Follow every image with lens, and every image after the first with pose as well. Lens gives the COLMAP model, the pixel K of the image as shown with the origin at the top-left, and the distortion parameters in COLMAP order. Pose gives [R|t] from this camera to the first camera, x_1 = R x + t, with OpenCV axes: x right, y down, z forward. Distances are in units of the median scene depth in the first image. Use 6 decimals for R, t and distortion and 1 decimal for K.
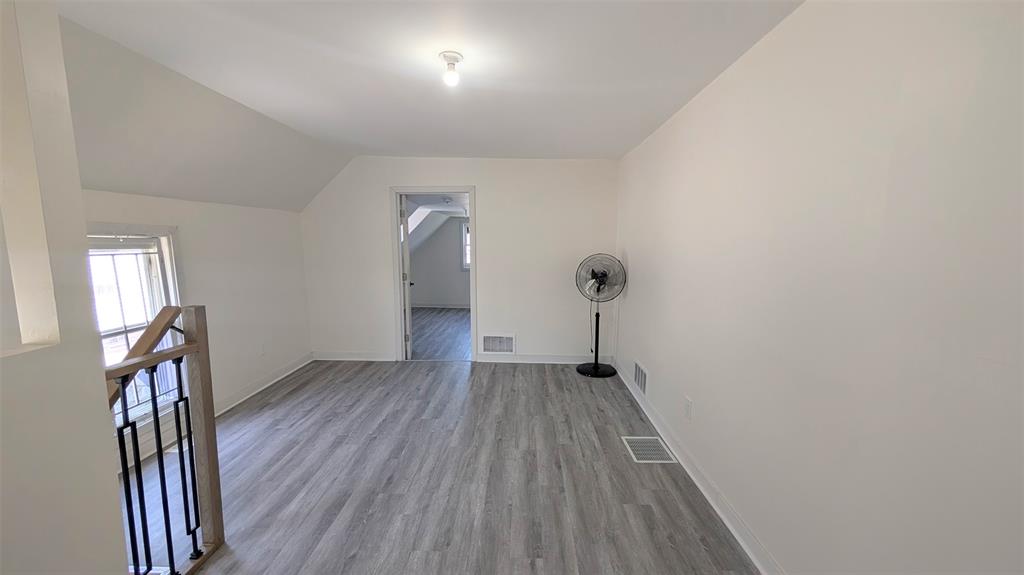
lens RADIAL K [[389.7, 0, 512.0], [0, 389.7, 287.5], [0, 0, 1]] dist [0.000437, 0.000093]
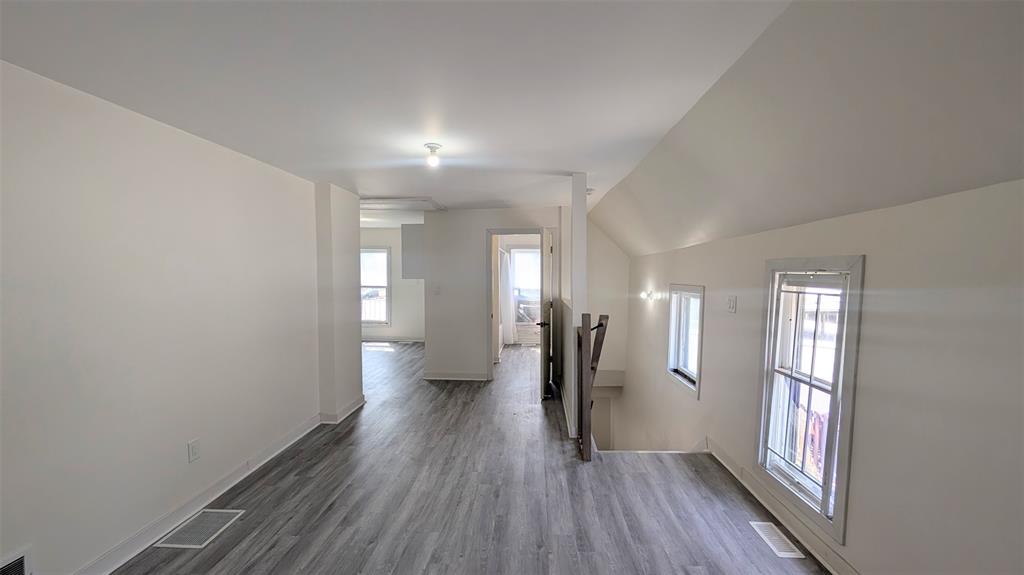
lens RADIAL K [[389.7, 0, 512.0], [0, 389.7, 287.5], [0, 0, 1]] dist [0.000437, 0.000093]
pose [[-0.999517, 0.001151, 0.031054, -0.365832], [0.005971, 0.987803, 0.155593, -0.234800], [-0.030496, 0.155703, -0.987333, 1.862412]]
